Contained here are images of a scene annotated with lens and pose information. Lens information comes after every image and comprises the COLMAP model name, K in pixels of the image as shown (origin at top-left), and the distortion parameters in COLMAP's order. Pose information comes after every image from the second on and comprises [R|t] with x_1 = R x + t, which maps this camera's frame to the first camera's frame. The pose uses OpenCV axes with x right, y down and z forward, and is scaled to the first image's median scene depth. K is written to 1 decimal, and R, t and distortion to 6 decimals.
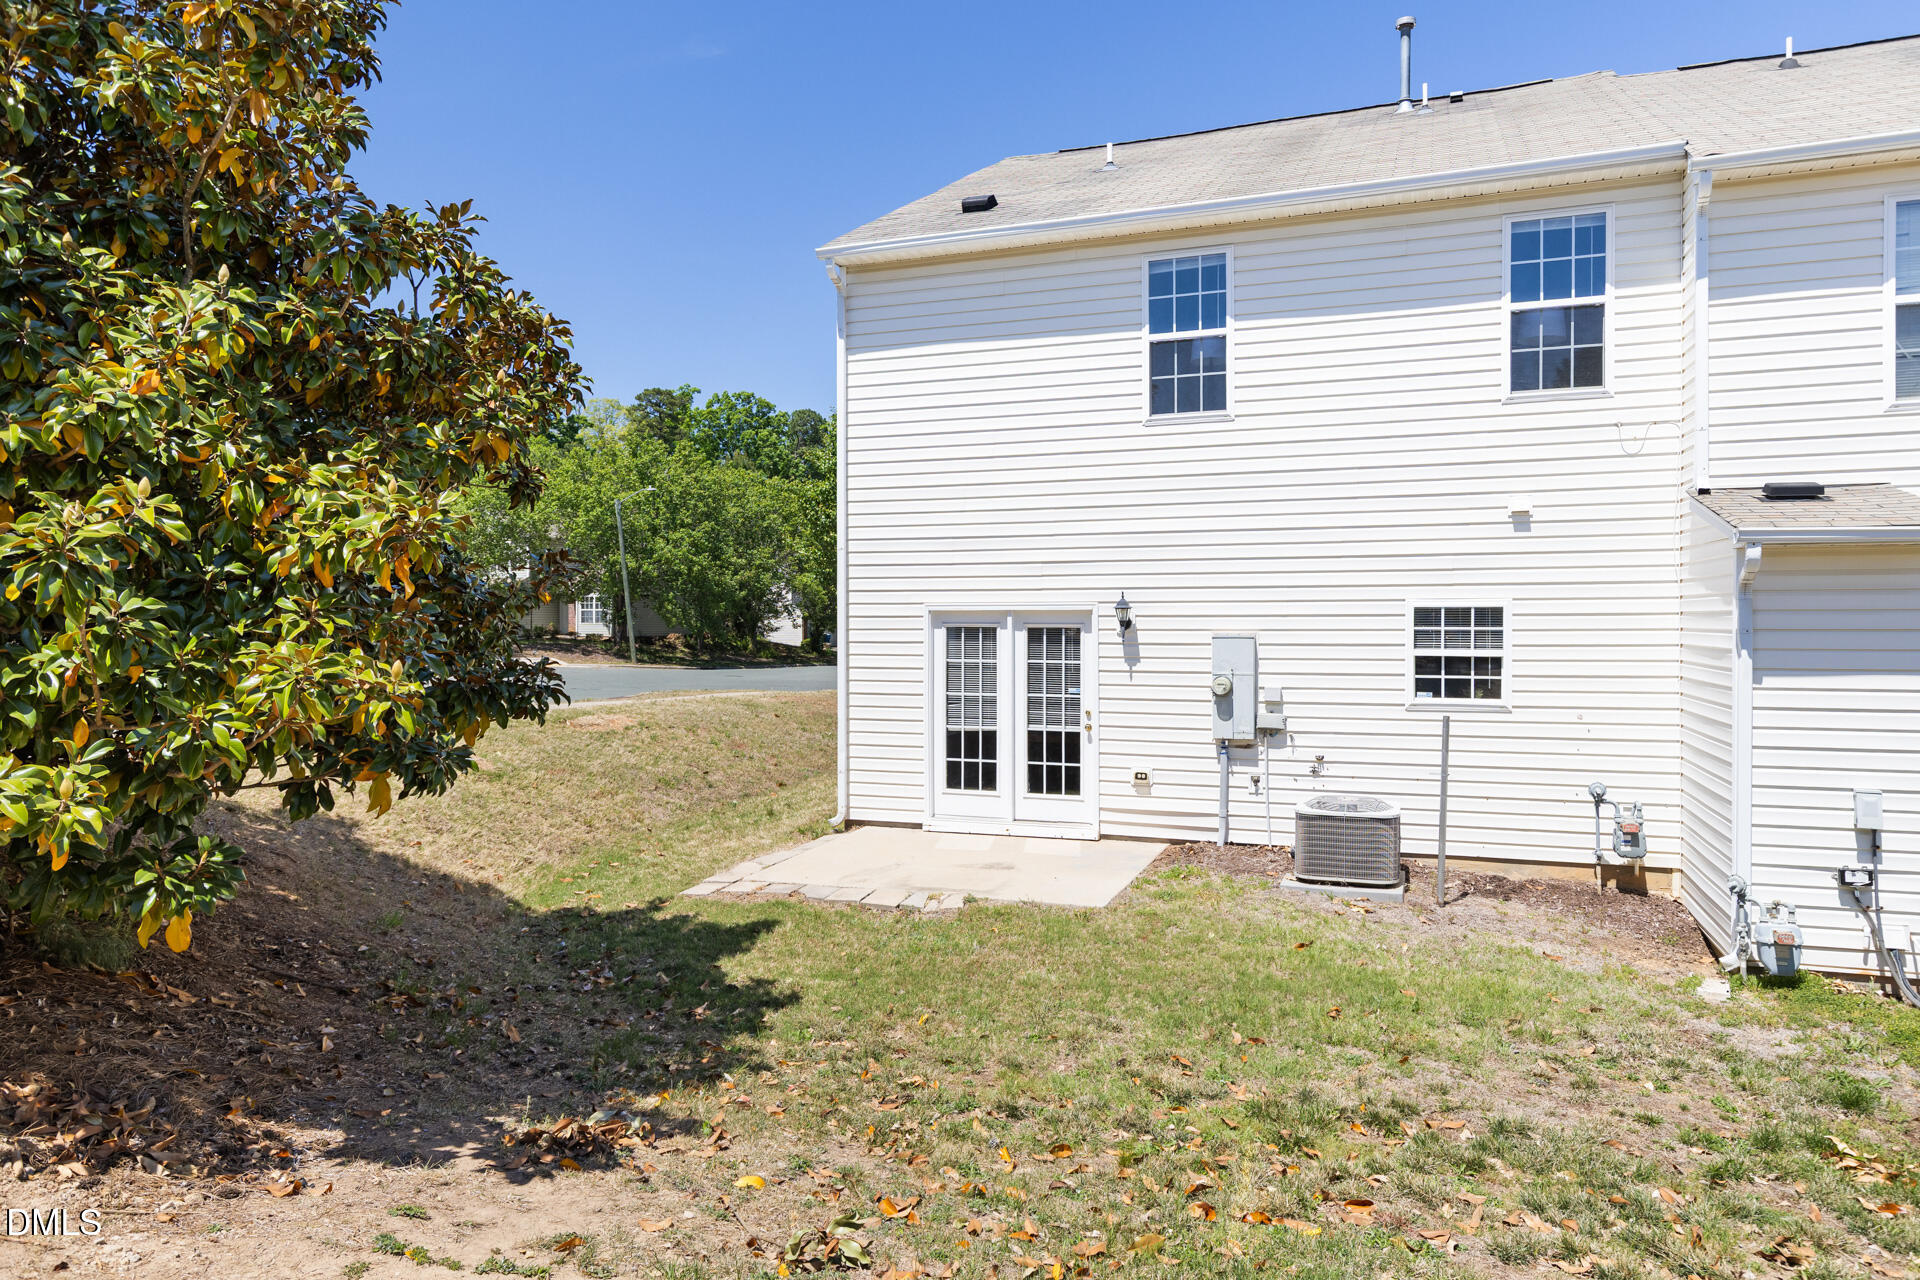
lens RADIAL K [[1258.0, 0, 958.7], [0, 1258.0, 640.3], [0, 0, 1]] dist [-0.002770, -0.000129]
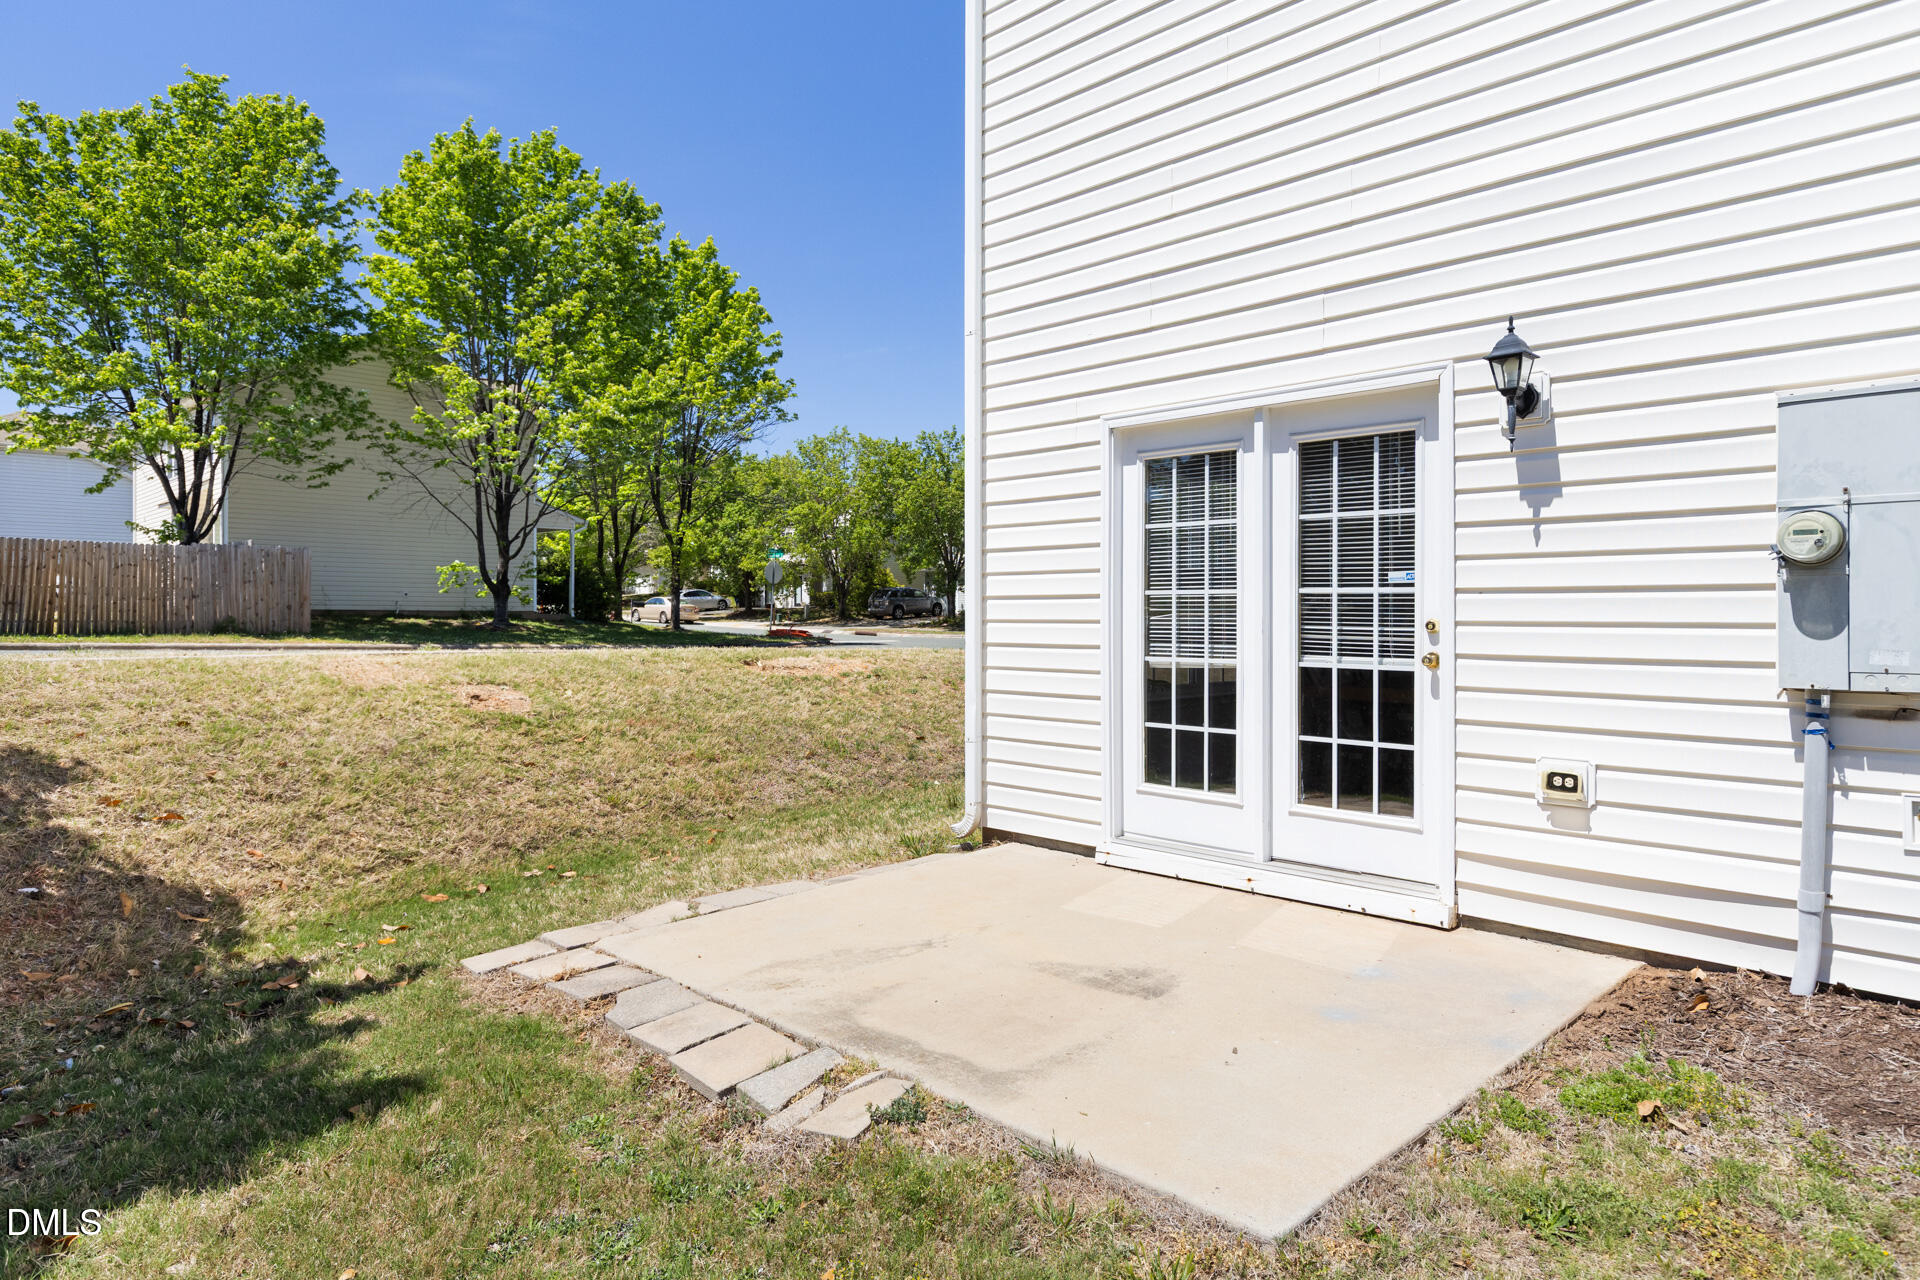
lens RADIAL K [[1144.2, 0, 956.7], [0, 1144.2, 631.6], [0, 0, 1]] dist [-0.001349, -0.003064]
pose [[0.902094, 0.004714, -0.431514, 0.123490], [-0.003510, 0.999987, 0.003588, 0.057704], [0.431526, -0.001722, 0.902099, 0.570352]]
